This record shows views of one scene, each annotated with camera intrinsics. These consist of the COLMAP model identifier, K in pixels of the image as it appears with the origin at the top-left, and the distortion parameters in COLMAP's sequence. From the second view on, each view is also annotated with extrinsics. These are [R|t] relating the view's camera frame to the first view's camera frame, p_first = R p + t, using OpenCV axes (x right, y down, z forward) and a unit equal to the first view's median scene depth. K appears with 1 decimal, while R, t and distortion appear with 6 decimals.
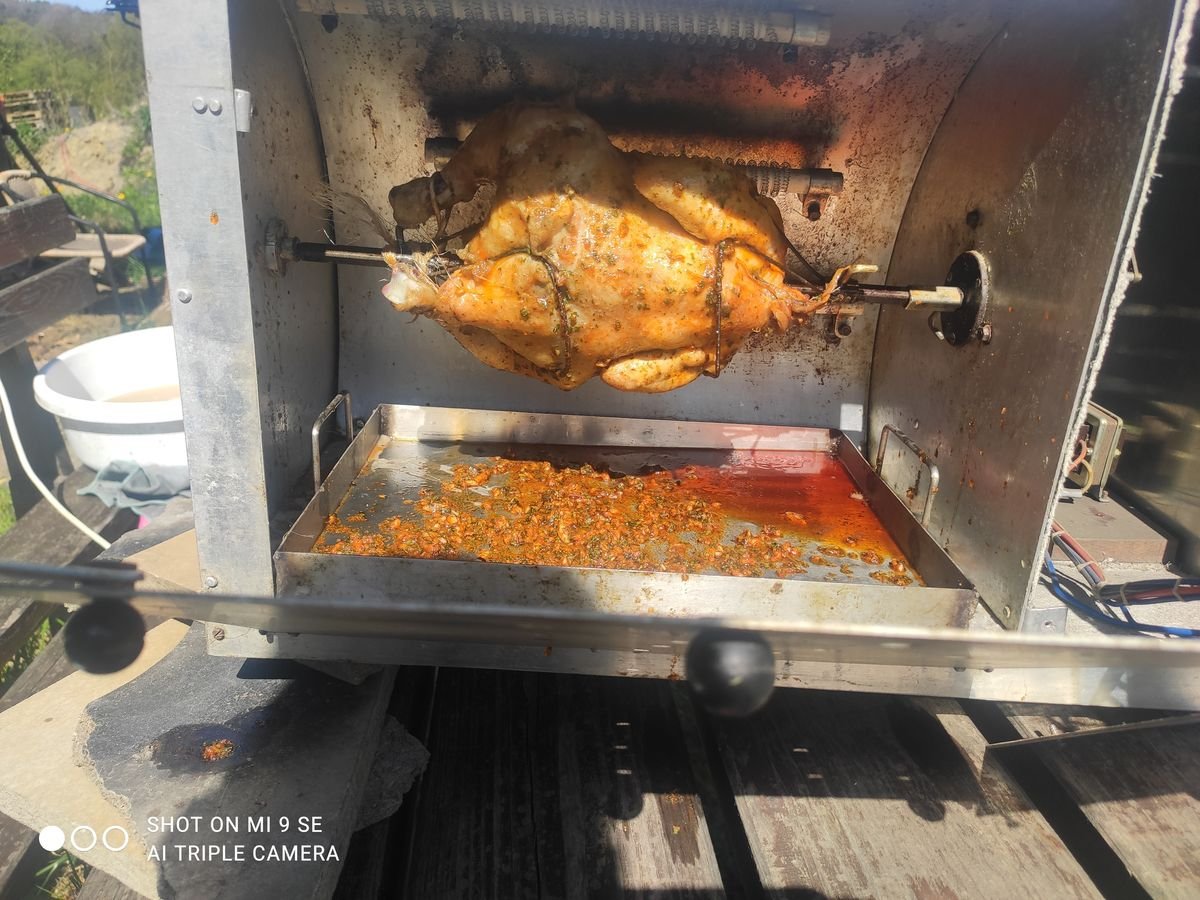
lens RADIAL K [[922.5, 0, 597.8], [0, 922.5, 453.8], [0, 0, 1]] dist [0.045316, 0.002069]
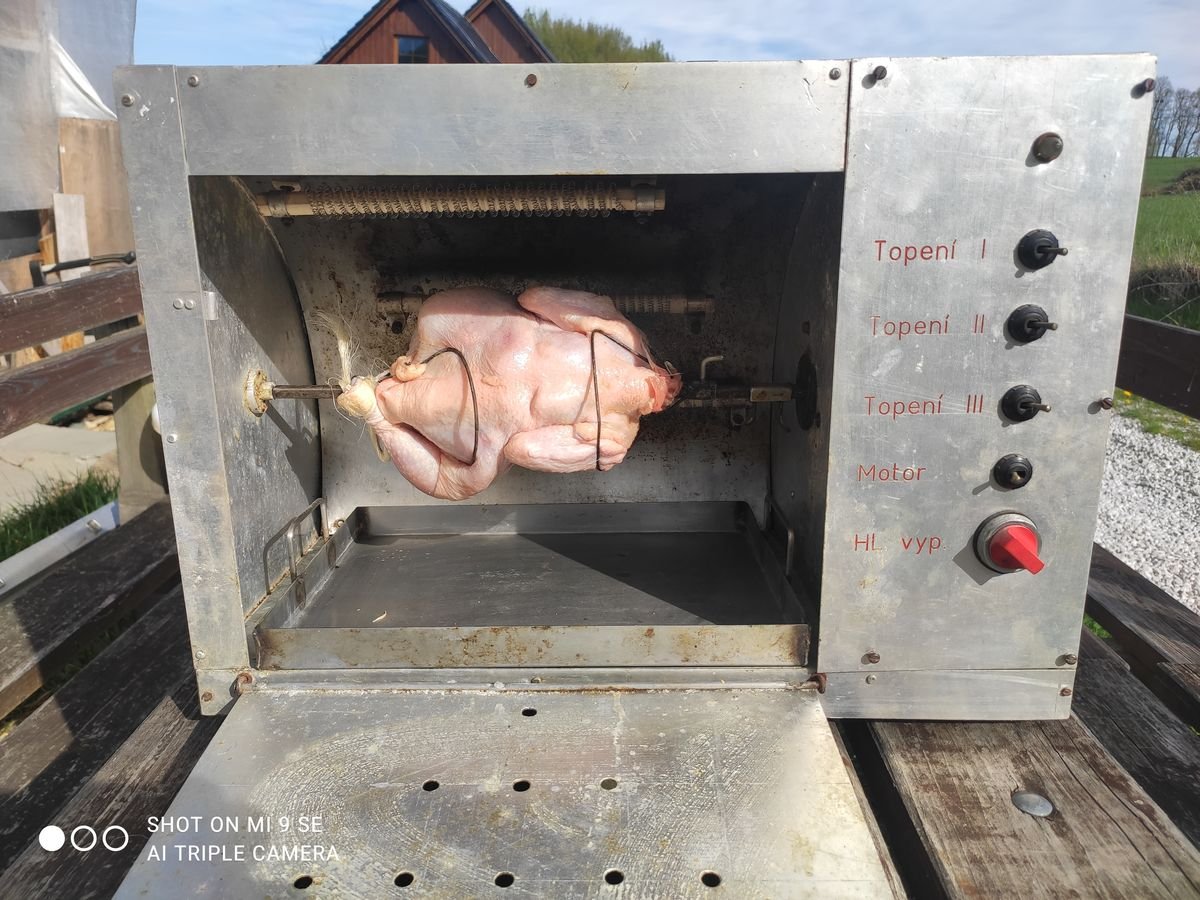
lens RADIAL K [[922.5, 0, 603.1], [0, 922.5, 444.2], [0, 0, 1]] dist [0.045316, 0.002069]
pose [[0.996774, -0.072048, -0.035377, 0.193523], [0.067841, 0.991790, -0.108399, 0.023455], [0.042897, 0.105649, 0.993478, -0.271461]]
